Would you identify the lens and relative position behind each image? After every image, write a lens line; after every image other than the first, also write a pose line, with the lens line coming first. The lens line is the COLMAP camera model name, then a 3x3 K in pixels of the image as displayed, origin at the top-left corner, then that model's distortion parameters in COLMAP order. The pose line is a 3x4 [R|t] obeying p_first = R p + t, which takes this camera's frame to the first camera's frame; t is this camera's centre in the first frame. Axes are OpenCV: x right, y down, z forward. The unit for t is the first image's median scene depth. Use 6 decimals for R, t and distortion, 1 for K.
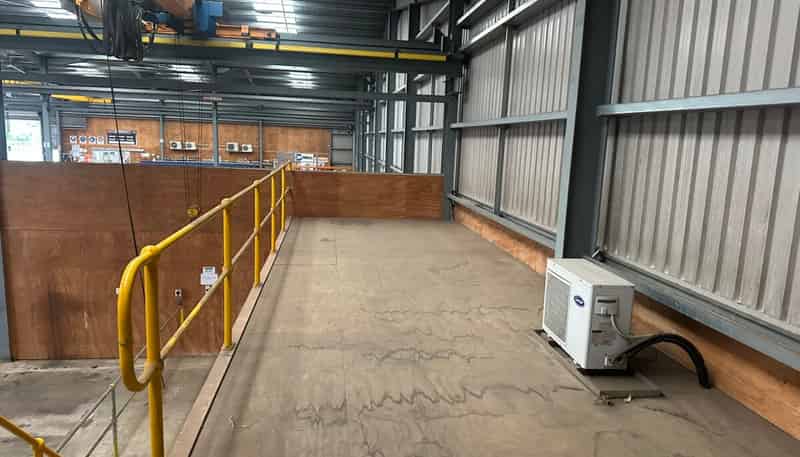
lens RADIAL K [[550.0, 0, 400.6], [0, 550.0, 226.5], [0, 0, 1]] dist [0.060142, -0.044214]
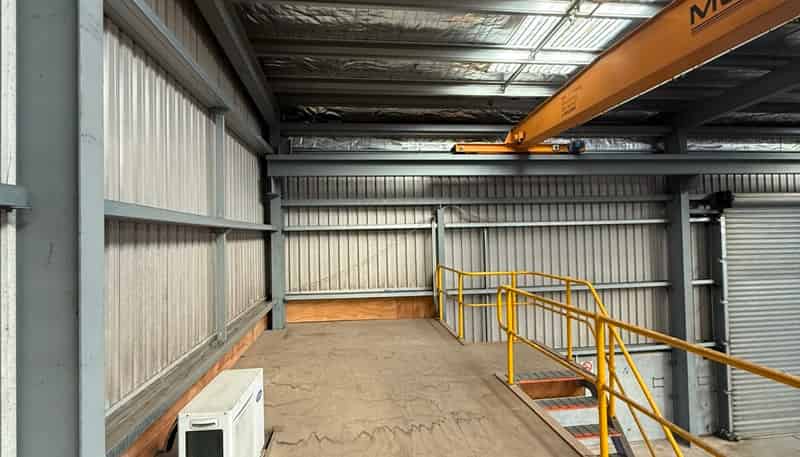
lens RADIAL K [[421.4, 0, 408.2], [0, 421.4, 228.4], [0, 0, 1]] dist [-0.002731, 0.003263]
pose [[-0.999649, -0.023028, -0.013080, 0.057159], [-0.024611, 0.990181, 0.137608, -0.347303], [0.009782, 0.137882, -0.990400, 2.001480]]
